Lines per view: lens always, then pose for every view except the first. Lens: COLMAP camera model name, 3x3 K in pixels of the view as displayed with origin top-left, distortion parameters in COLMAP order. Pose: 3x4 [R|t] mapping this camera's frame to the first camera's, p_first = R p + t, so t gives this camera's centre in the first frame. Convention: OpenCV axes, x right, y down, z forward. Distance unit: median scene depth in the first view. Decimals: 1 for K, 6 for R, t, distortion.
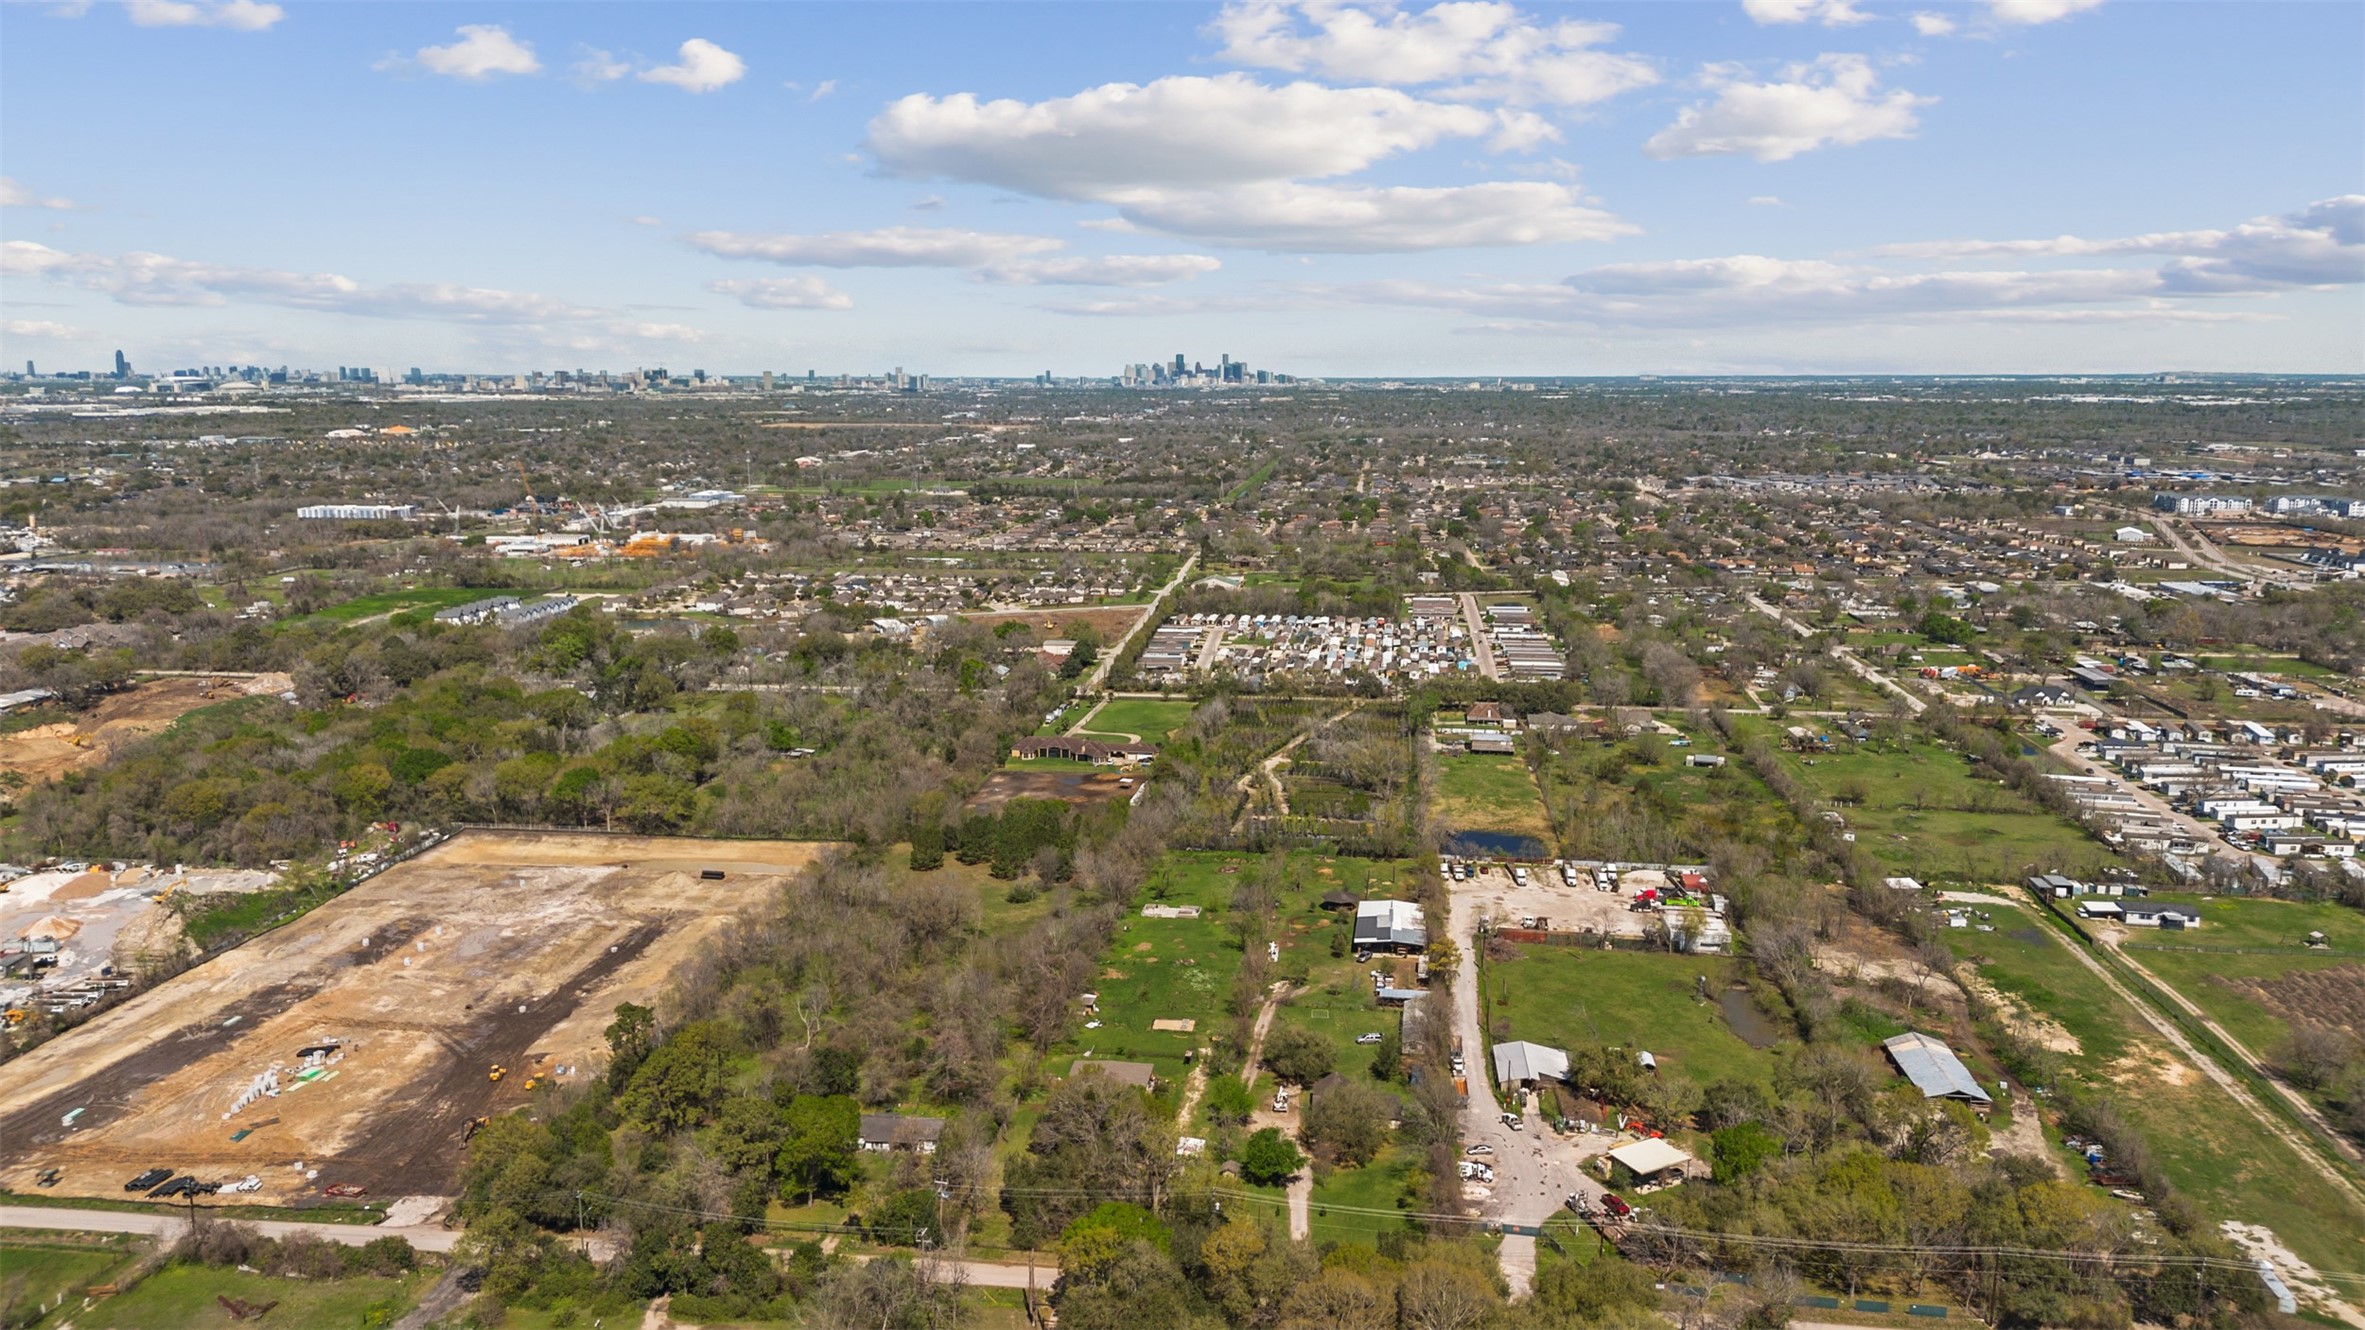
lens RADIAL K [[1591.7, 0, 1236.4], [0, 1591.7, 670.2], [0, 0, 1]] dist [0.101937, -0.106918]
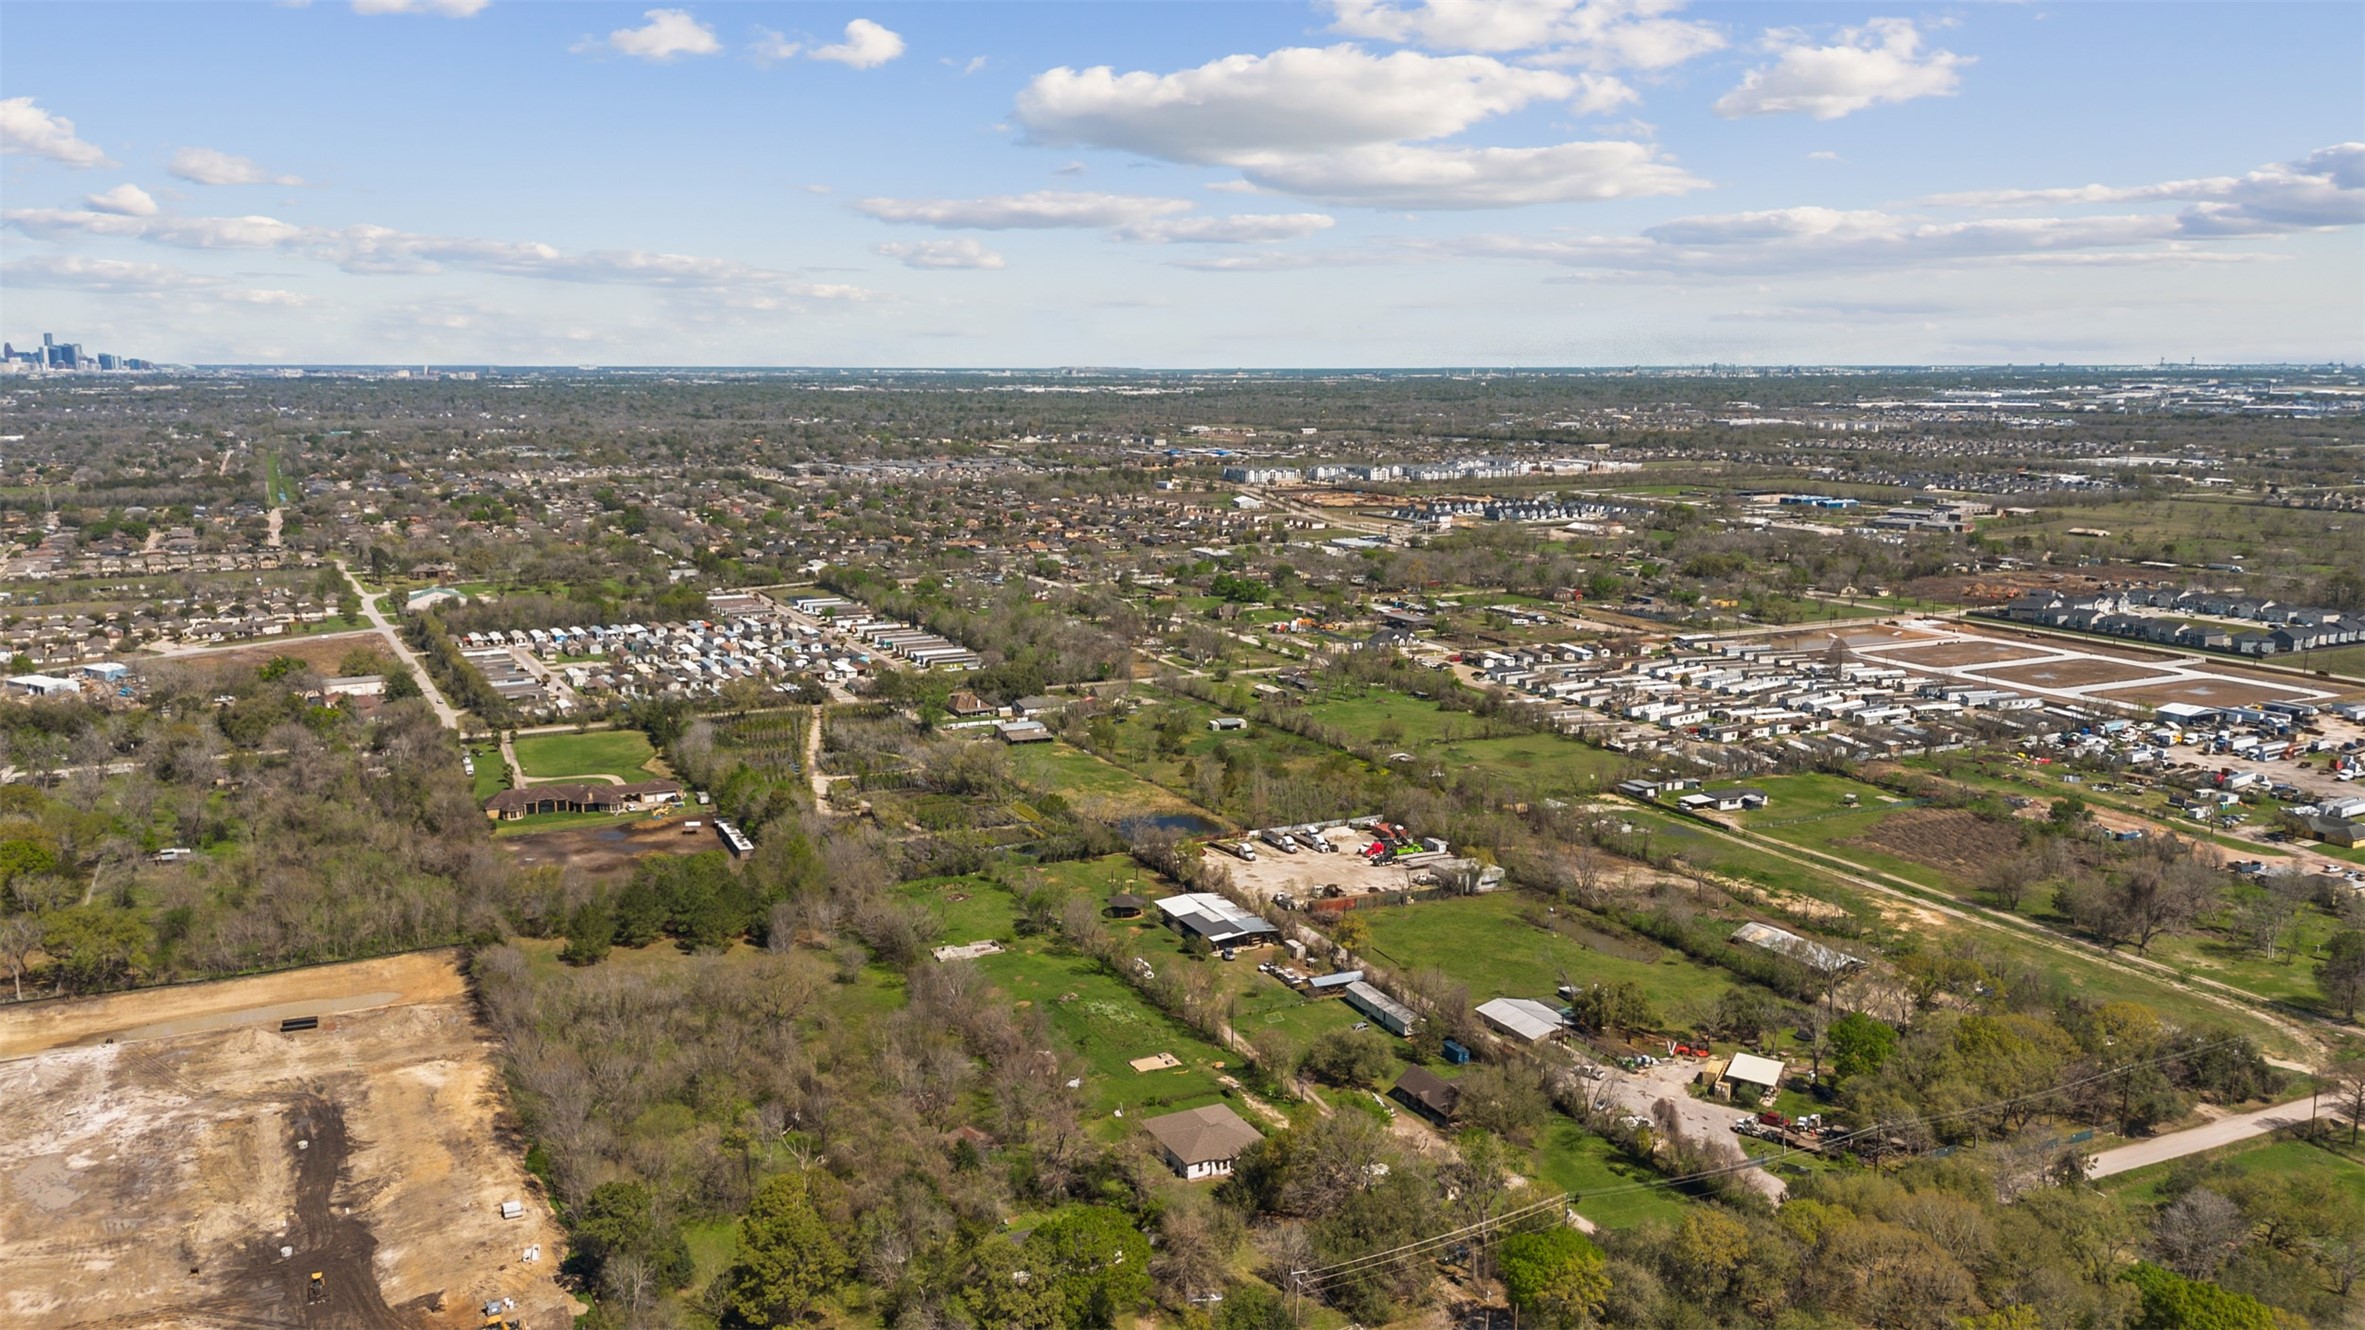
lens RADIAL K [[1648.6, 0, 1182.5], [0, 1648.6, 665.0], [0, 0, 1]] dist [0.092120, -0.084795]
pose [[0.854728, -0.093465, 0.510592, -0.408674], [0.094409, 0.995241, 0.024142, -0.013912], [-0.510419, 0.027569, 0.859484, 0.177602]]
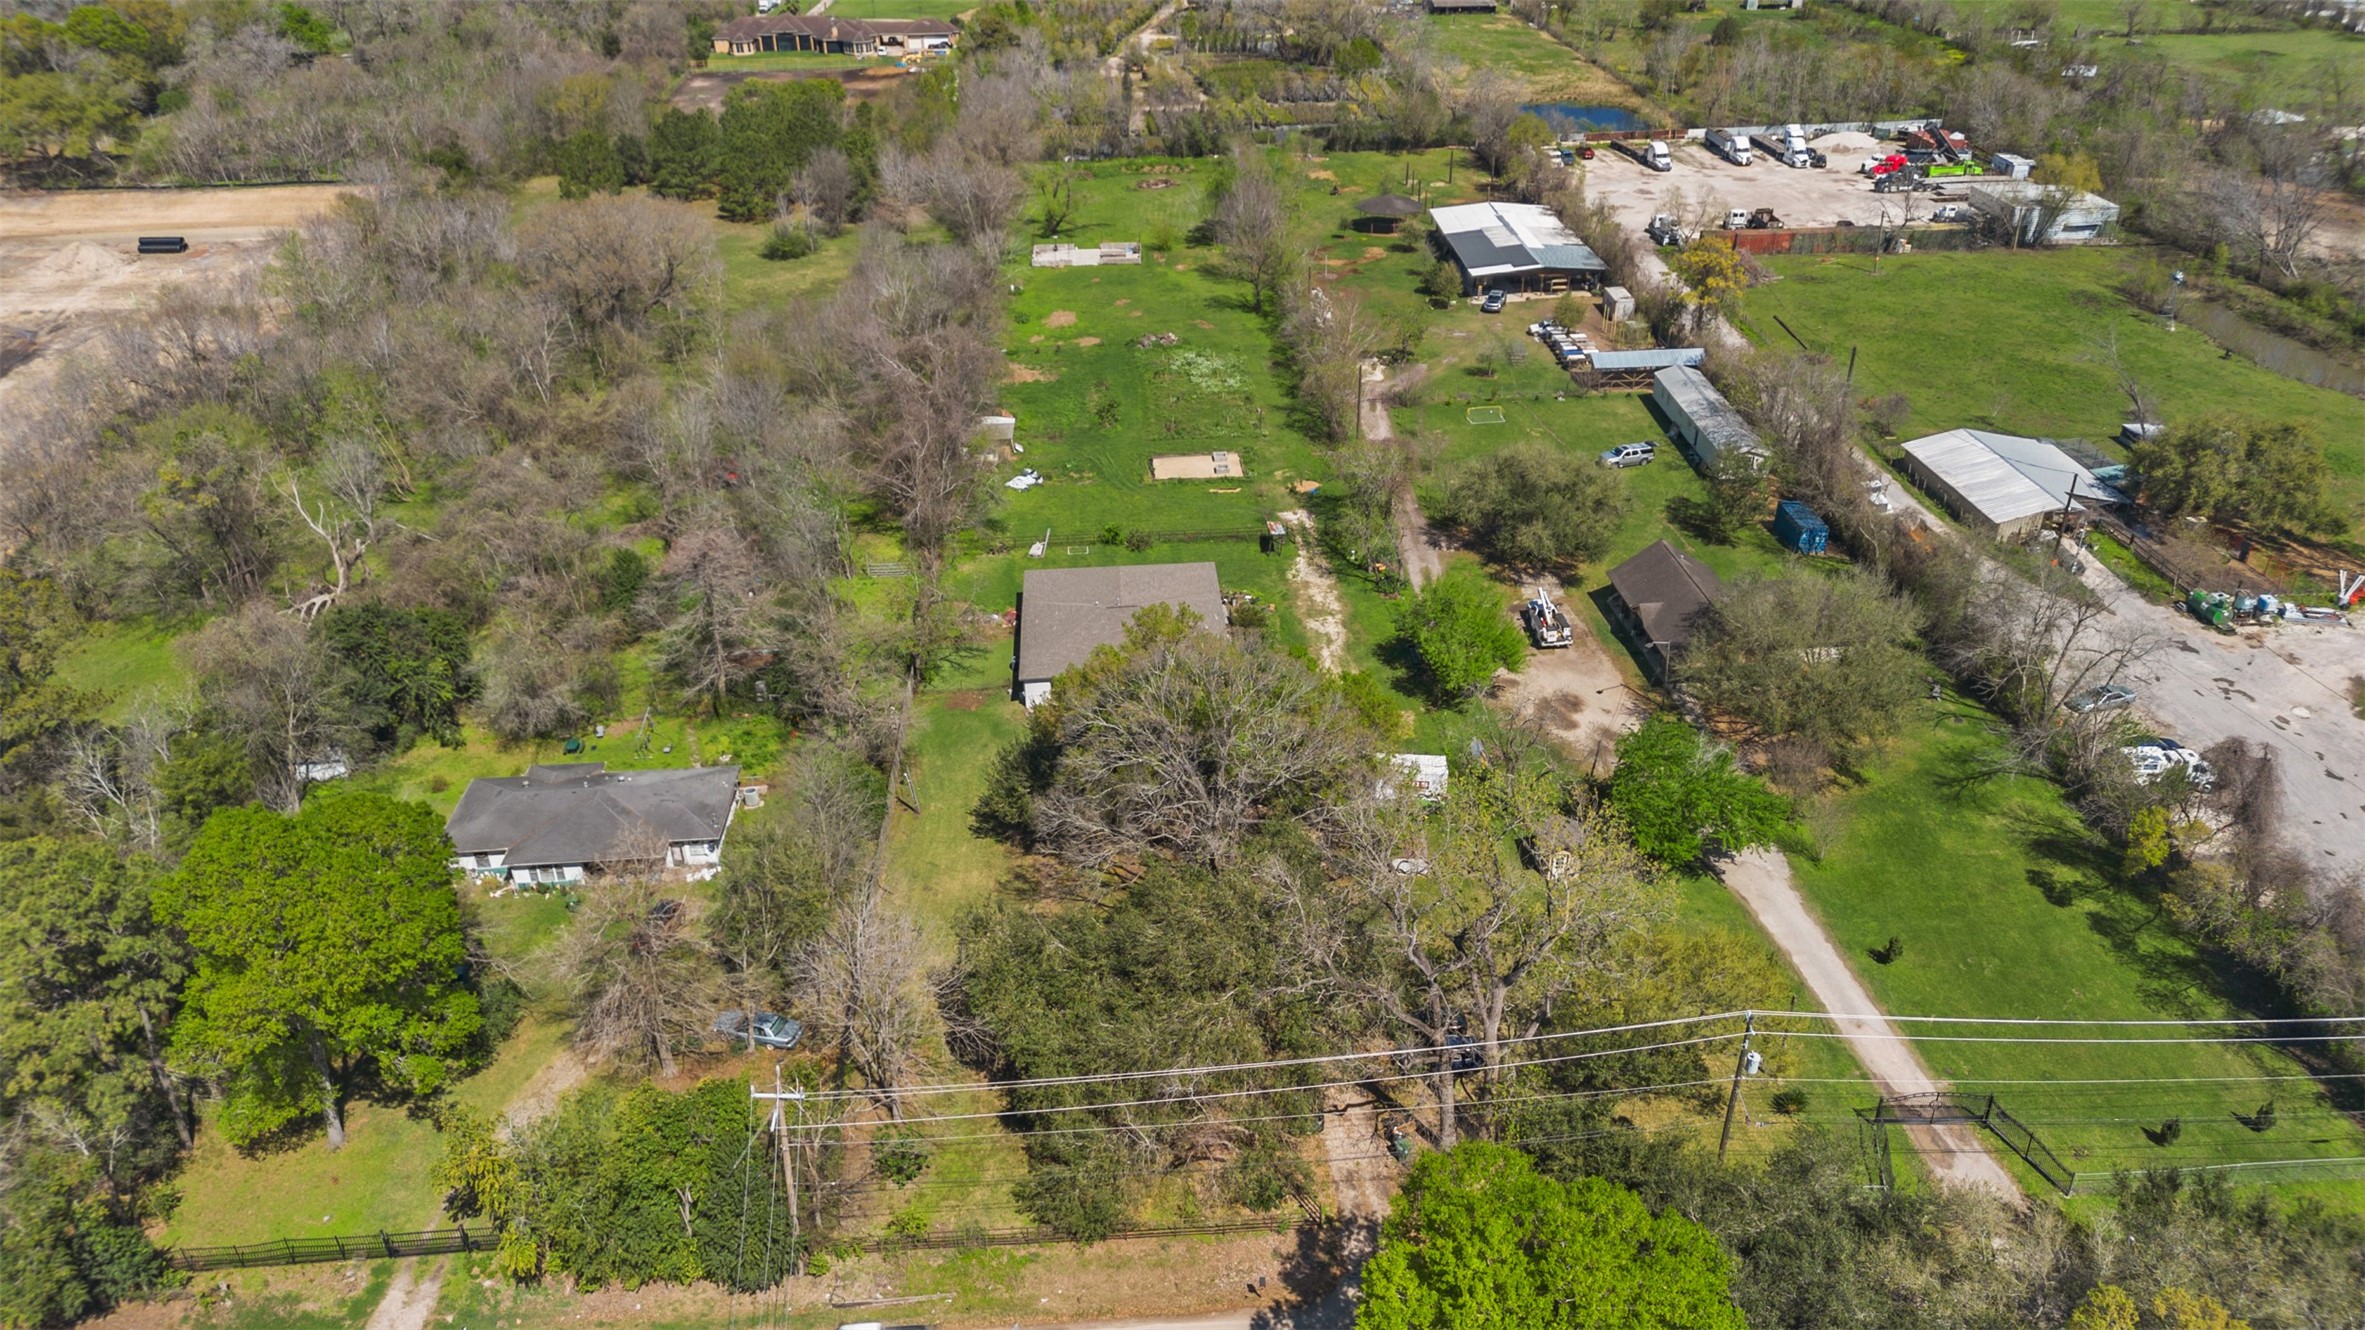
lens RADIAL K [[1591.7, 0, 1236.4], [0, 1591.7, 670.2], [0, 0, 1]] dist [0.101937, -0.106918]
pose [[0.984788, -0.106372, 0.137394, -0.085018], [0.050559, 0.931922, 0.359116, 0.096714], [-0.166240, -0.346707, 0.923124, 0.478052]]
